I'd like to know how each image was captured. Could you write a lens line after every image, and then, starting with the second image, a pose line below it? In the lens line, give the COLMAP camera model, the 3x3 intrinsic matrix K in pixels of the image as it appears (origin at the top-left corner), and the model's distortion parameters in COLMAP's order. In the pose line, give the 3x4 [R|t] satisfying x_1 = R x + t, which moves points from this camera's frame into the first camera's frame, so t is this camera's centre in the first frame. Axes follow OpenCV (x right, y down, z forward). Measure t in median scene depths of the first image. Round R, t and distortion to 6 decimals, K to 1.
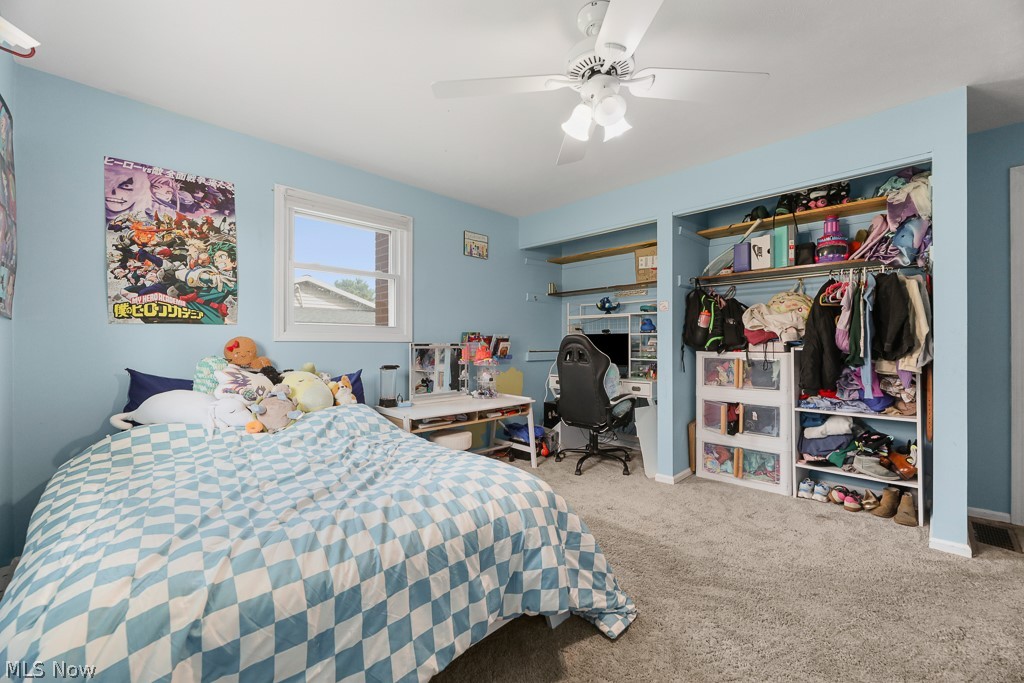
lens RADIAL K [[412.7, 0, 512.0], [0, 412.7, 341.5], [0, 0, 1]] dist [0.002565, -0.000109]
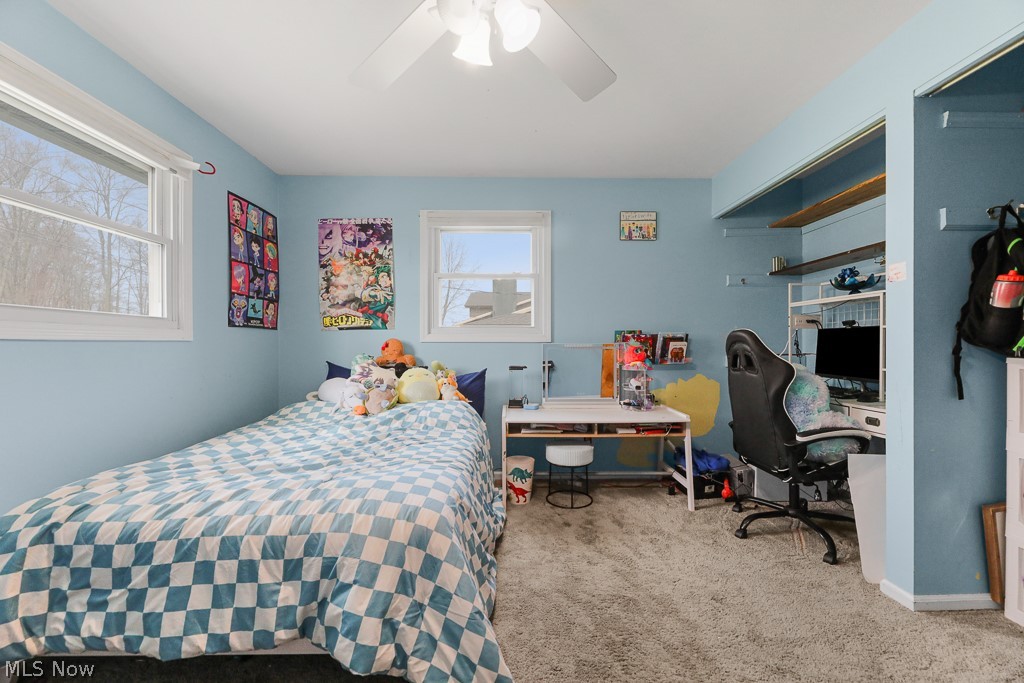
lens RADIAL K [[417.8, 0, 514.0], [0, 417.8, 343.7], [0, 0, 1]] dist [0.006567, -0.003866]
pose [[0.722571, -0.003017, -0.691290, 0.499726], [0.004976, 0.999987, 0.000837, 0.004867], [0.691279, -0.004045, 0.722577, 0.340159]]
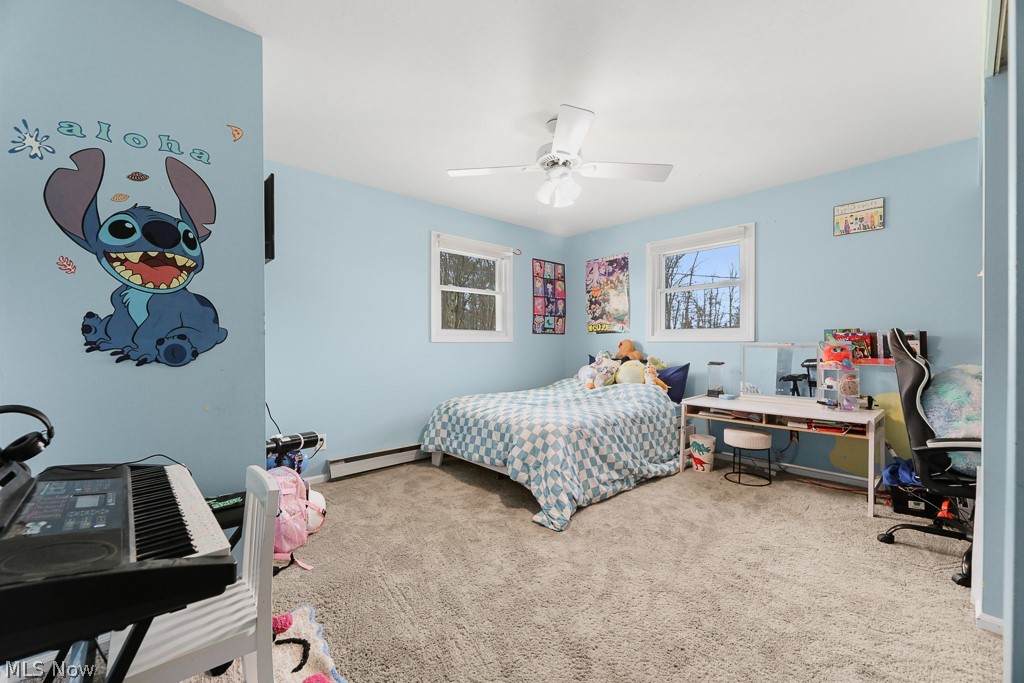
lens RADIAL K [[417.8, 0, 514.0], [0, 417.8, 343.7], [0, 0, 1]] dist [0.006567, -0.003866]
pose [[-0.035733, -0.001546, -0.999360, 1.158866], [0.006398, 0.999978, -0.001776, 0.006490], [0.999341, -0.006458, -0.035722, 0.593292]]
